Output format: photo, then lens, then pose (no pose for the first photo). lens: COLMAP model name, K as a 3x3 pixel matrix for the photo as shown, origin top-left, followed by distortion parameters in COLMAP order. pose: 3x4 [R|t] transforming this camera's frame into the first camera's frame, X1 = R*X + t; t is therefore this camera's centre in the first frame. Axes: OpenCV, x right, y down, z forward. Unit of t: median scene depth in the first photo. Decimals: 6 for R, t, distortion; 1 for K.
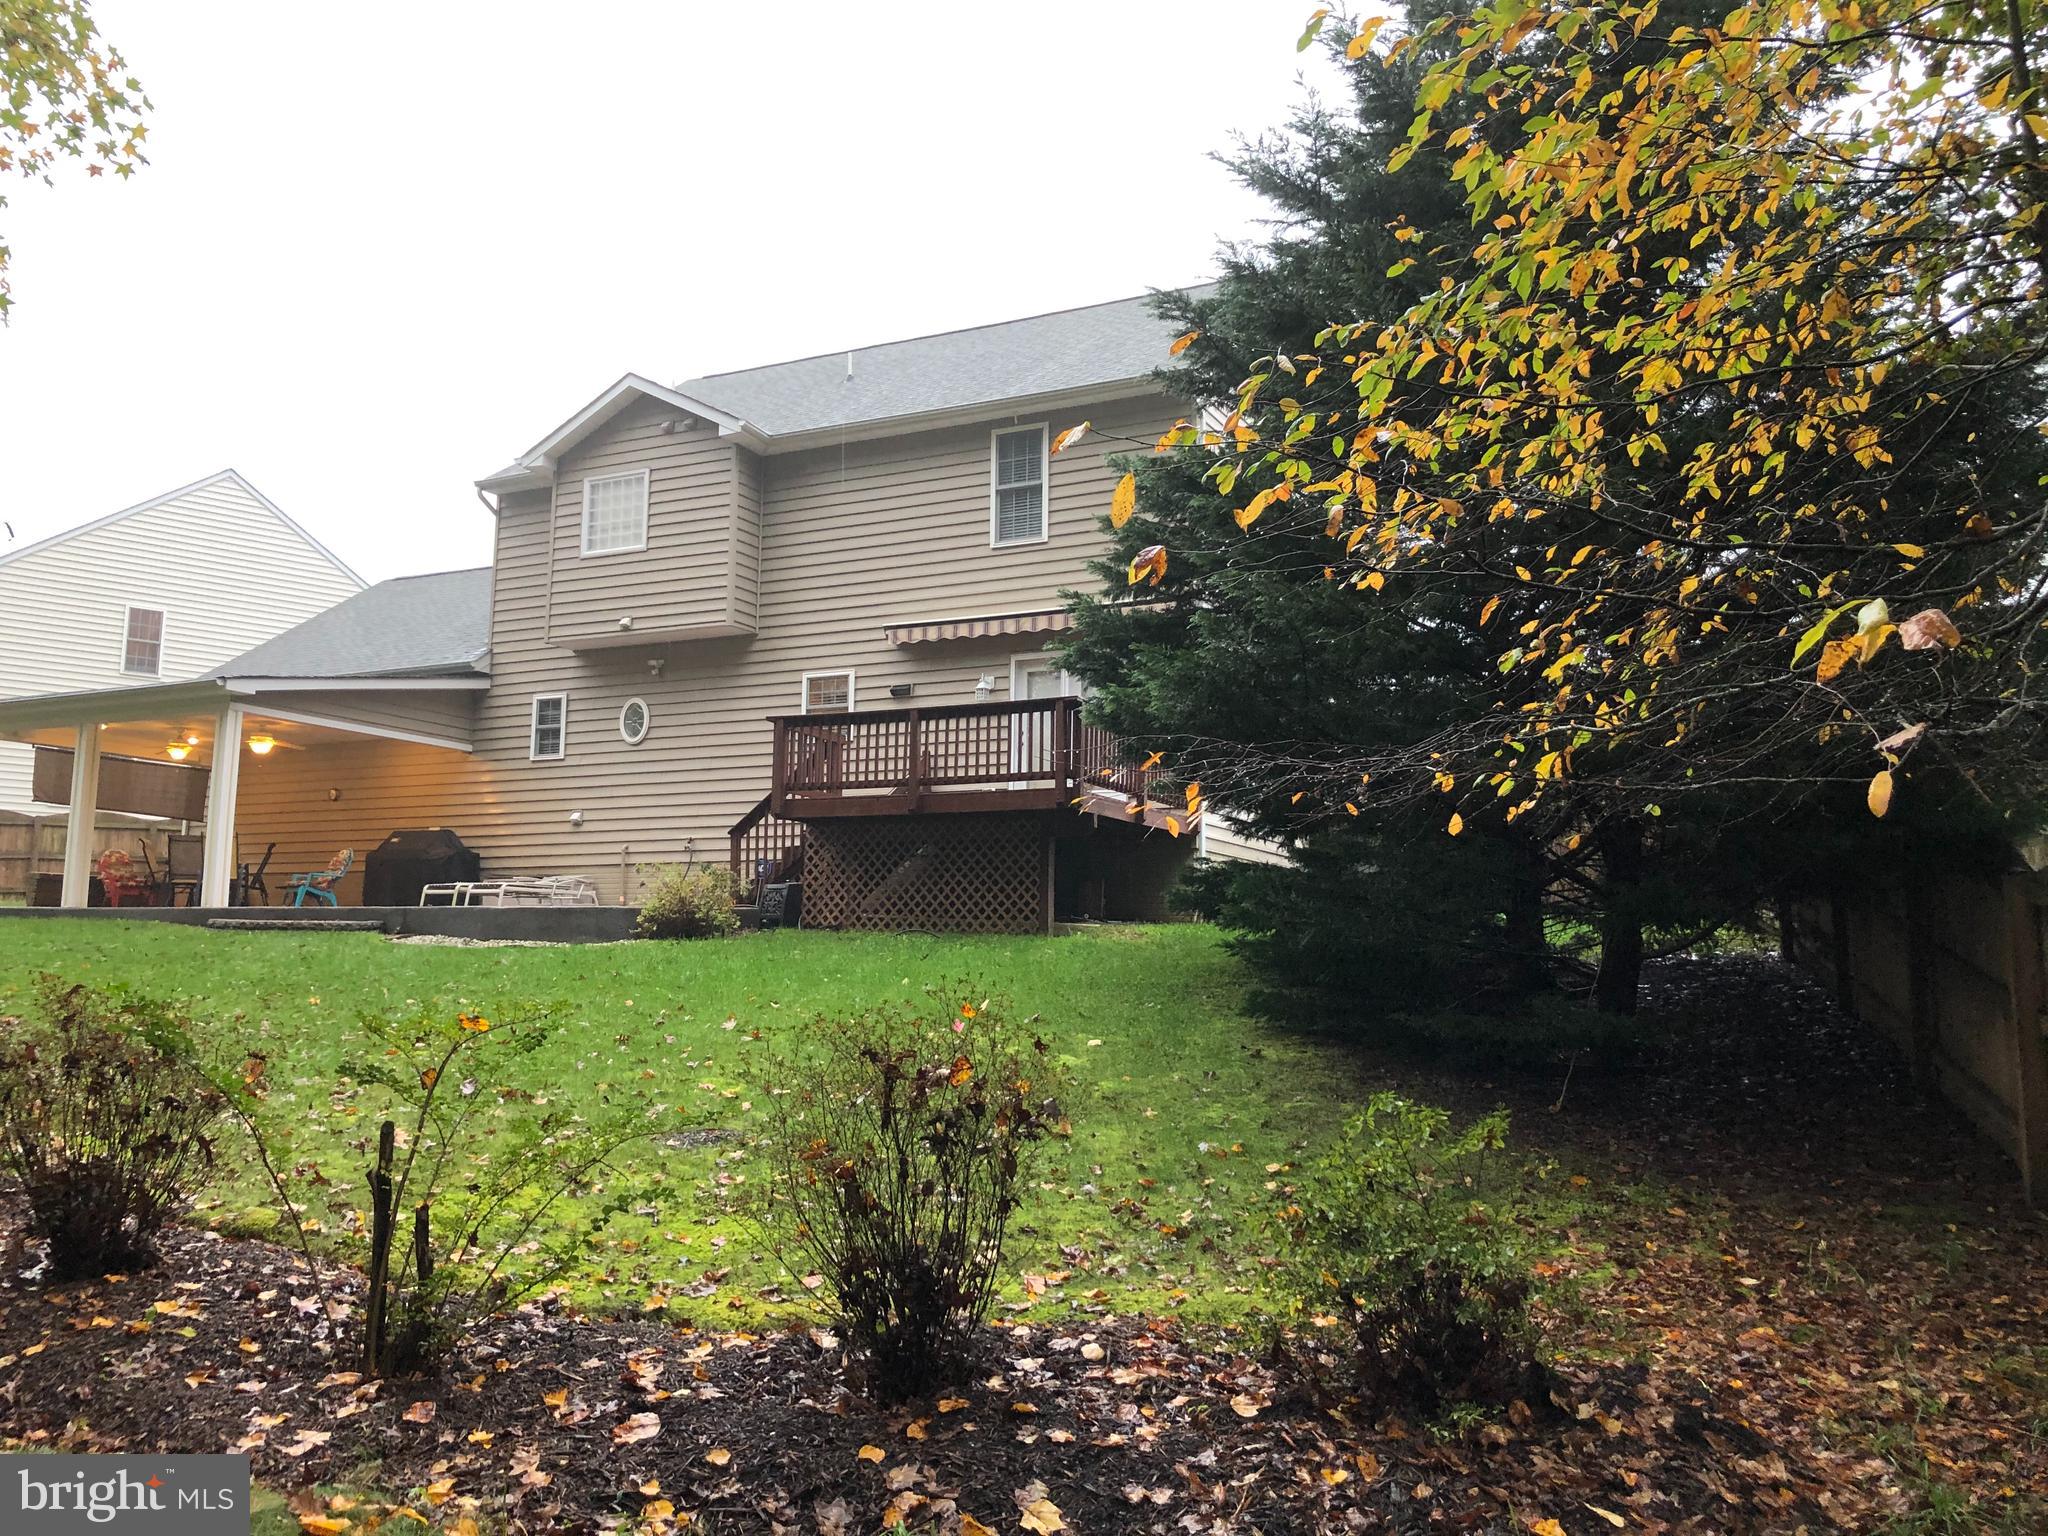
lens RADIAL K [[1638.5, 0, 1024.0], [0, 1638.5, 768.0], [0, 0, 1]] dist [0.110400, -0.000753]
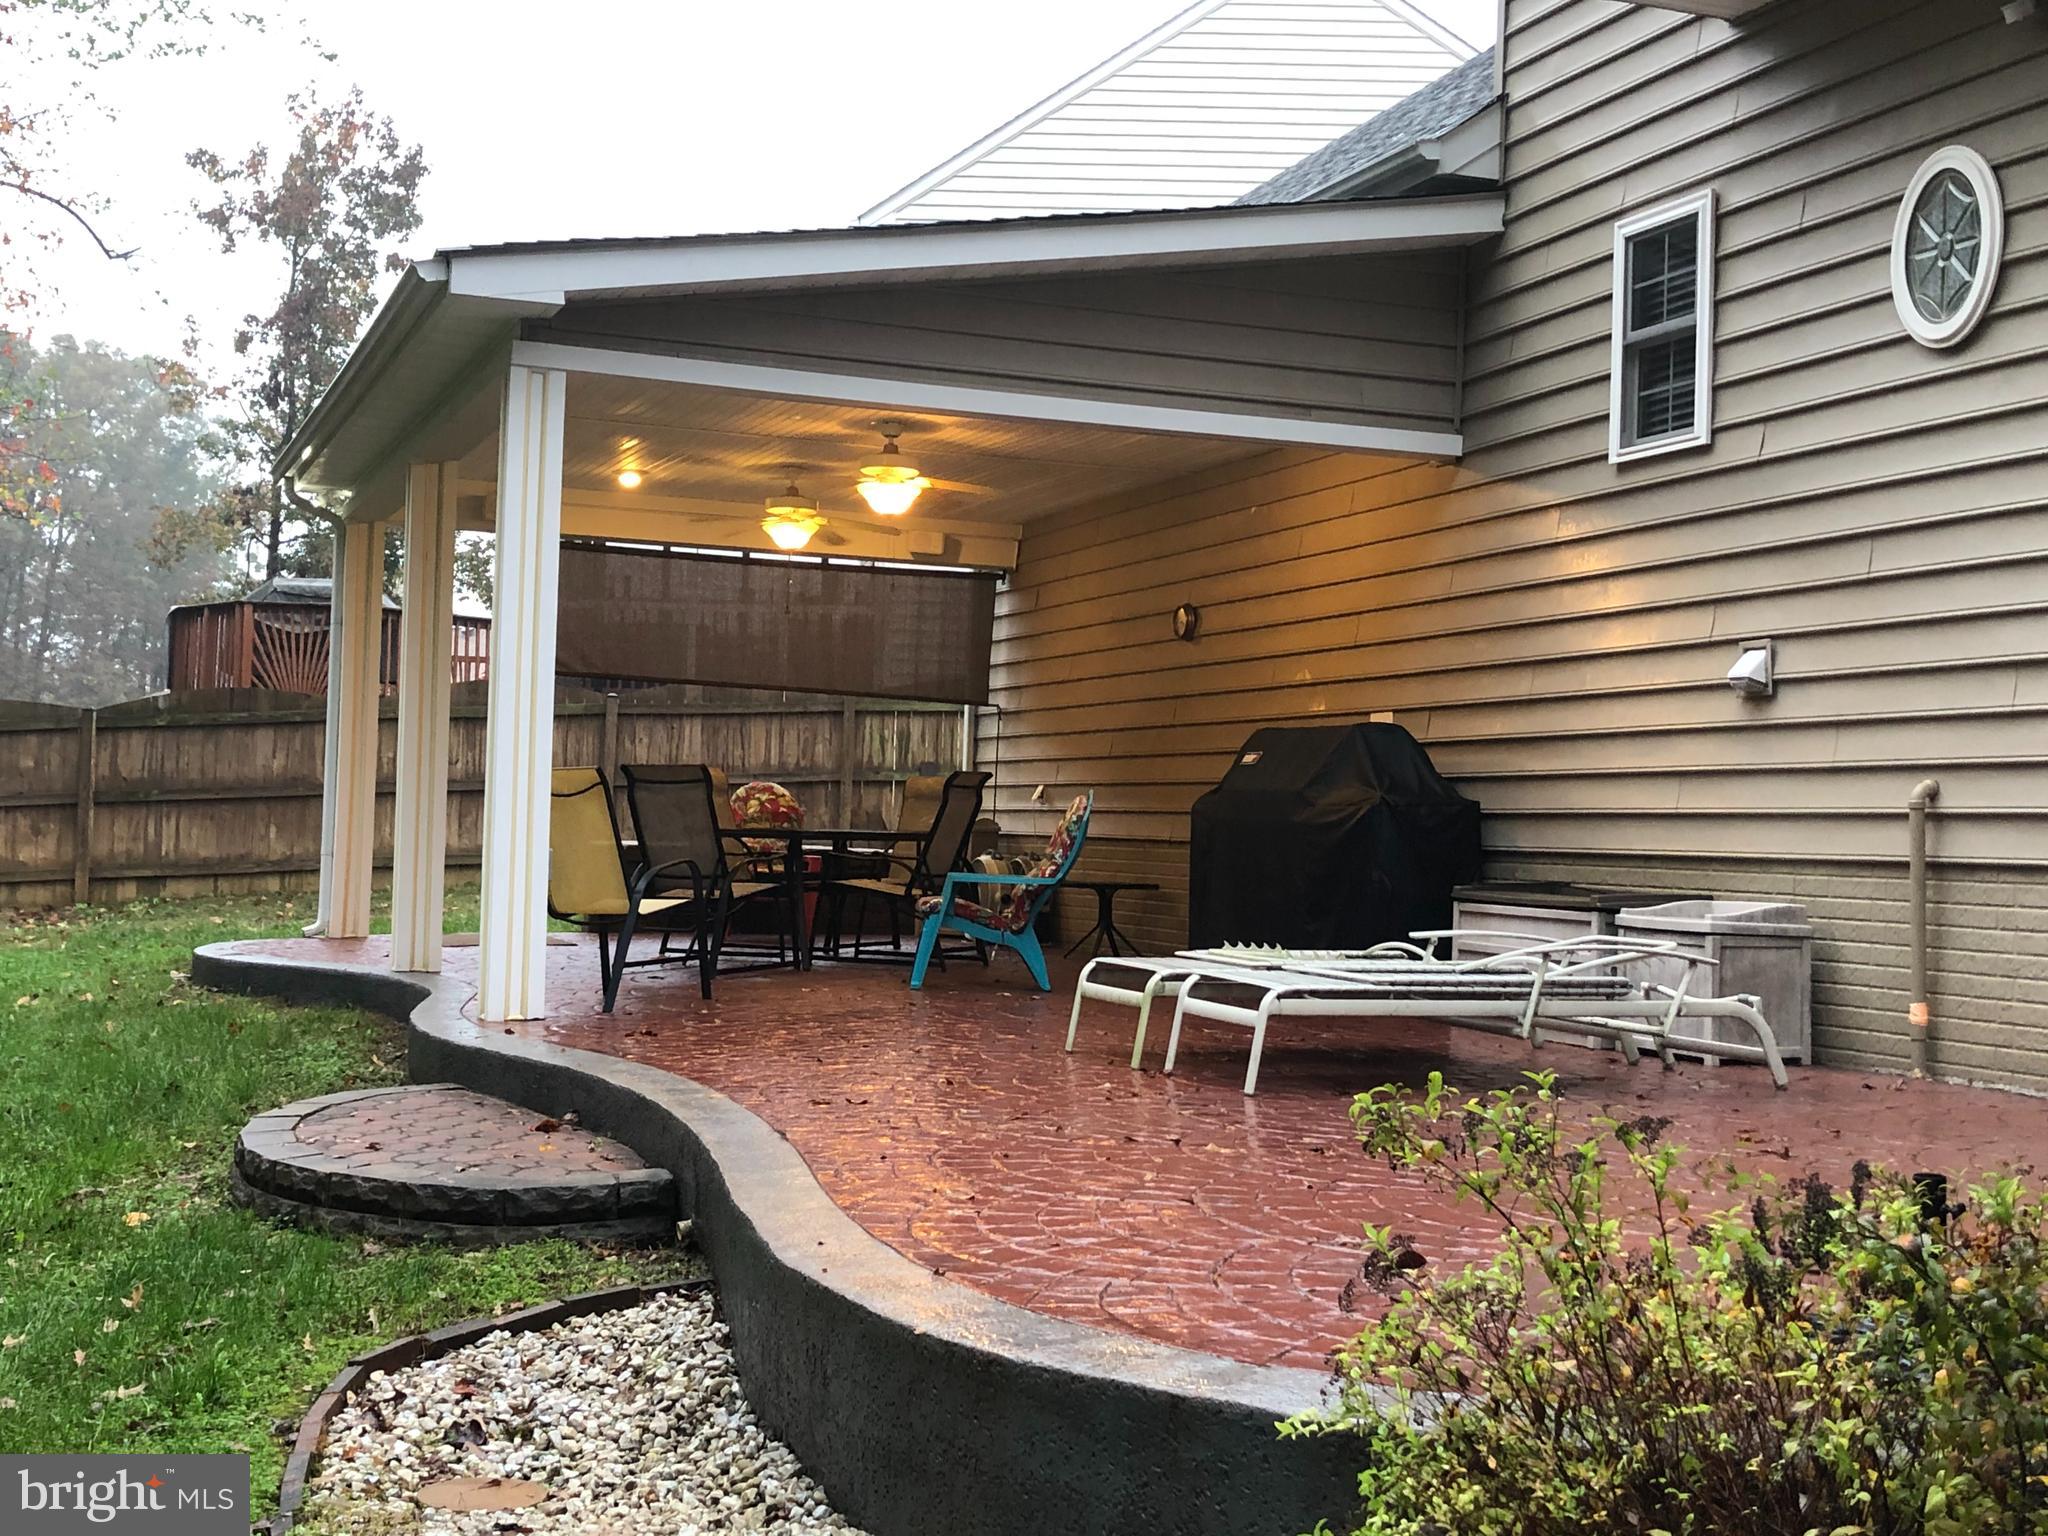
lens RADIAL K [[2506.7, 0, 1024.0], [0, 2506.7, 768.0], [0, 0, 1]] dist [0.123753, -0.008456]
pose [[0.732358, -0.009335, -0.680856, -0.084994], [0.067561, 0.995968, 0.059016, 0.014062], [0.677560, -0.089221, 0.730036, 0.626325]]
